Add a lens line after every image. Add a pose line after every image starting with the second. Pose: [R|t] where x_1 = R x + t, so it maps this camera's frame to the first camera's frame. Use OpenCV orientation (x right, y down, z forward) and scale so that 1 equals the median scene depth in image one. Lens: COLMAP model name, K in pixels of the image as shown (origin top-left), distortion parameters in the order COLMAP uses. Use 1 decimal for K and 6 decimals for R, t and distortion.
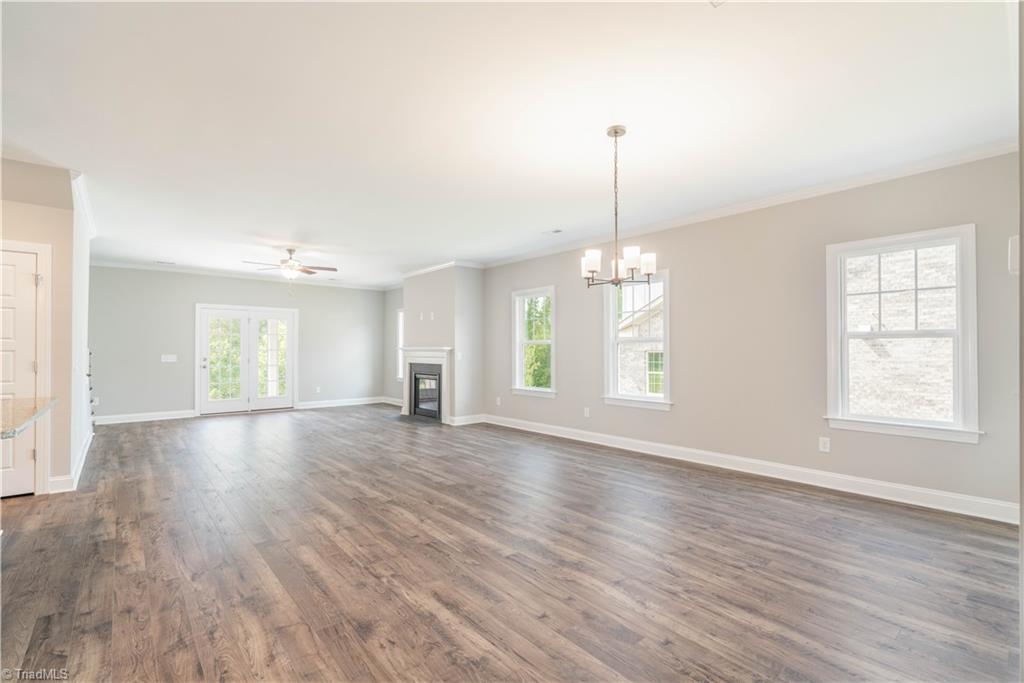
lens RADIAL K [[468.4, 0, 506.0], [0, 468.4, 336.2], [0, 0, 1]] dist [-0.000349, 0.000831]
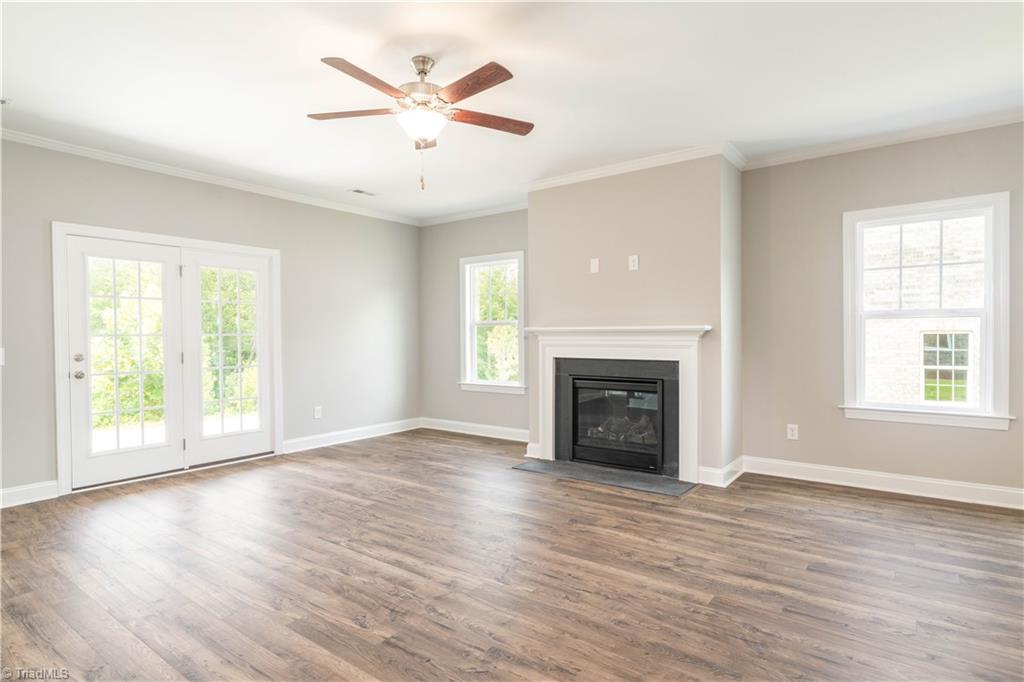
lens RADIAL K [[524.8, 0, 514.4], [0, 524.8, 343.7], [0, 0, 1]] dist [-0.015255, 0.000290]
pose [[0.967916, -0.011944, 0.250990, -0.259504], [-0.000013, 0.998867, 0.047584, 0.009808], [-0.251274, -0.046061, 0.966819, 0.308464]]
